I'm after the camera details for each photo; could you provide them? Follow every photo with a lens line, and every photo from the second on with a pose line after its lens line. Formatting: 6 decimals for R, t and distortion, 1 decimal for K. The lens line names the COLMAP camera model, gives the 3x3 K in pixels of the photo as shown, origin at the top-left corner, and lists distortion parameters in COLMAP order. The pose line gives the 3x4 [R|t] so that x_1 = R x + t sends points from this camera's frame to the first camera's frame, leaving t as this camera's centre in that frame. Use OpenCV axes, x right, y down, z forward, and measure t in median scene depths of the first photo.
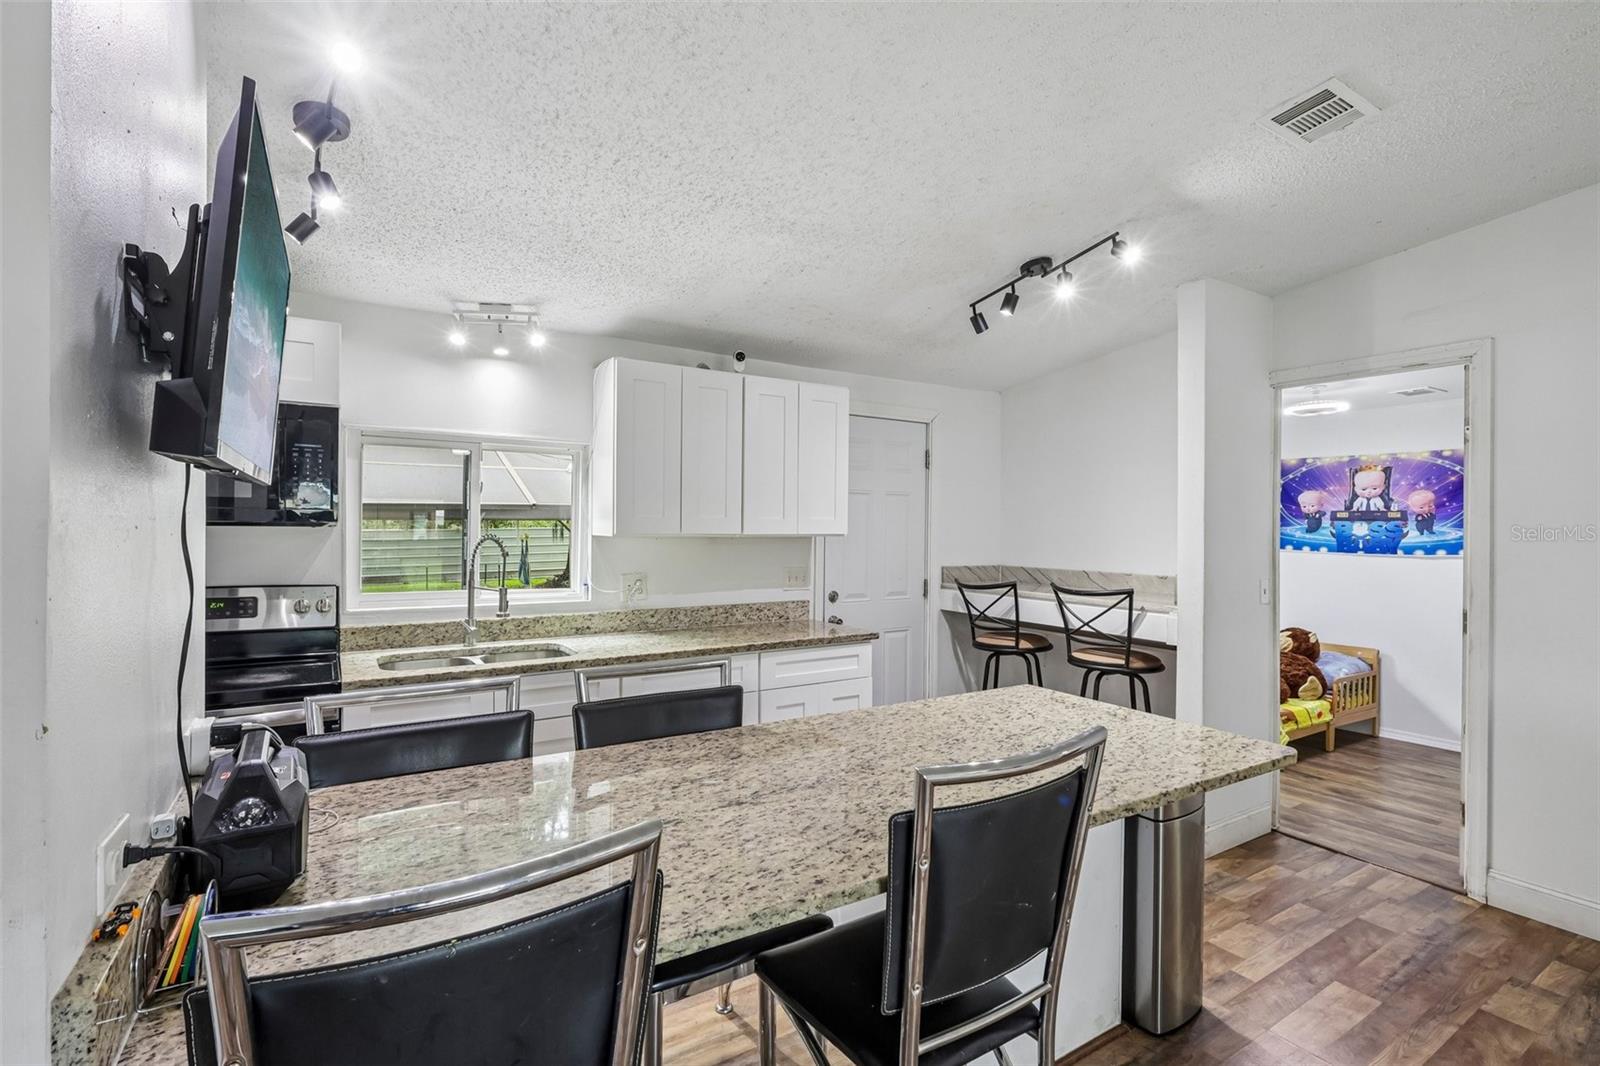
lens RADIAL K [[744.0, 0, 800.0], [0, 744.0, 533.0], [0, 0, 1]] dist [-0.002271, -0.000077]
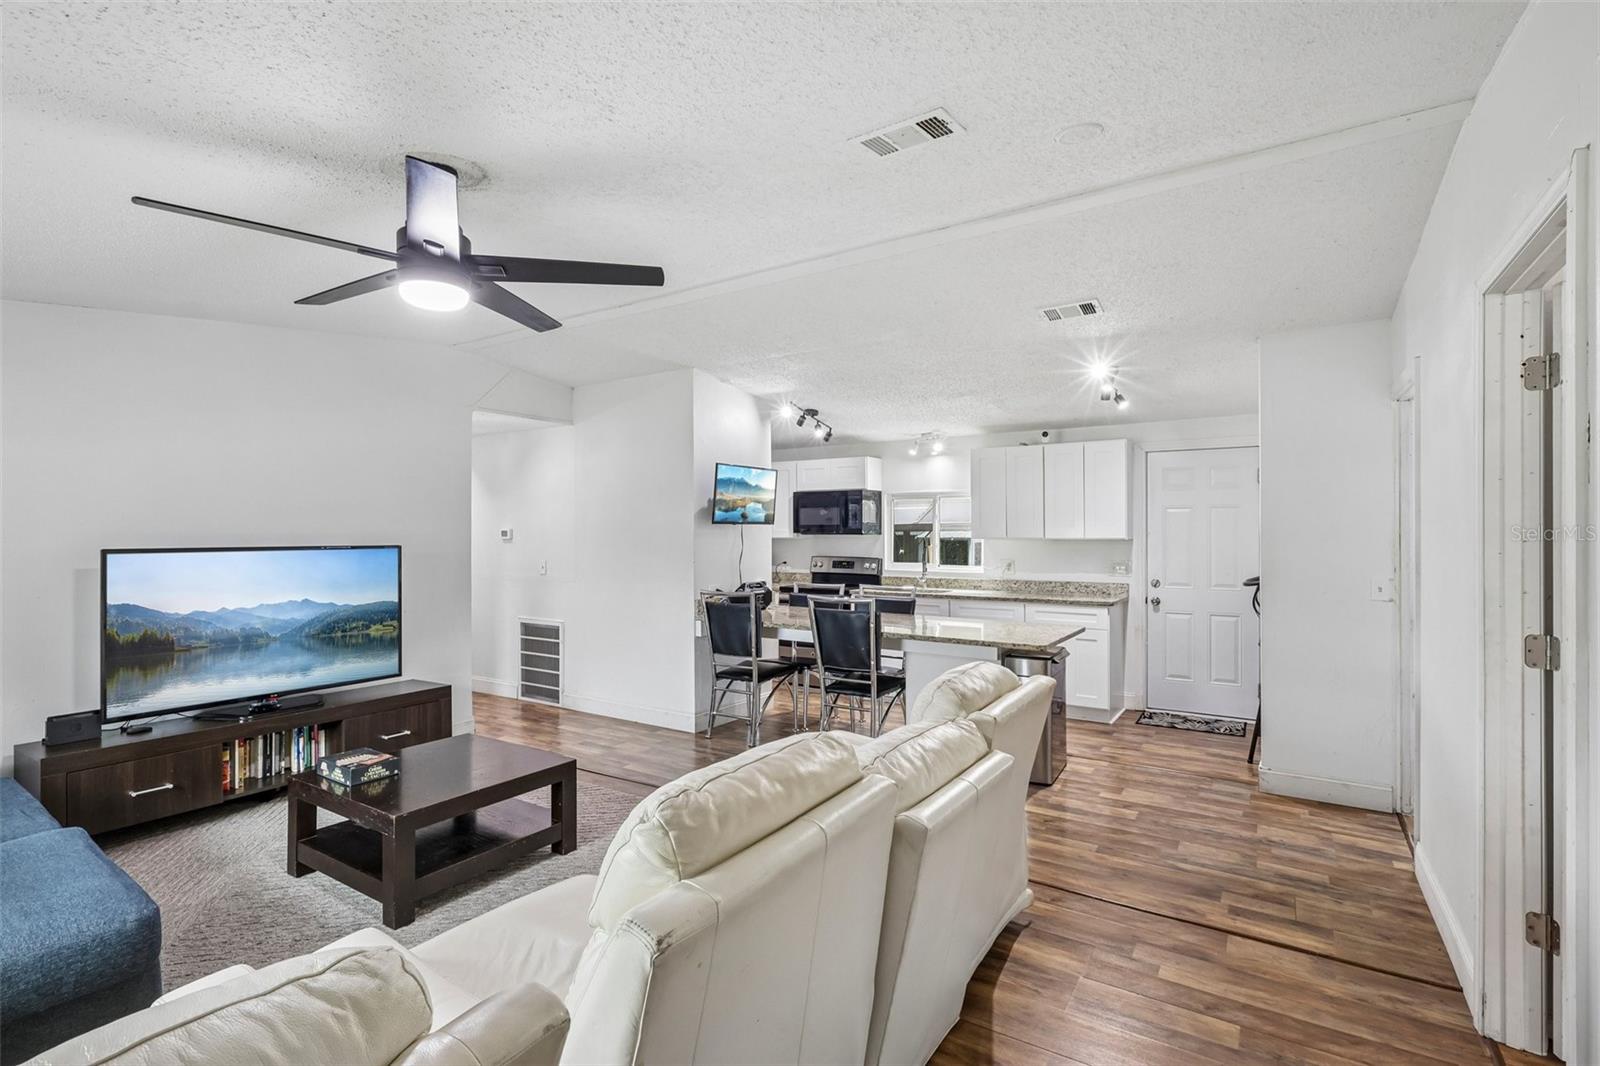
lens RADIAL K [[744.0, 0, 800.0], [0, 744.0, 533.0], [0, 0, 1]] dist [-0.002271, -0.000077]
pose [[0.427015, -0.005613, -0.904227, 1.286229], [-0.003181, 0.999965, -0.007710, 0.005112], [0.904239, 0.006168, 0.426982, -0.254398]]
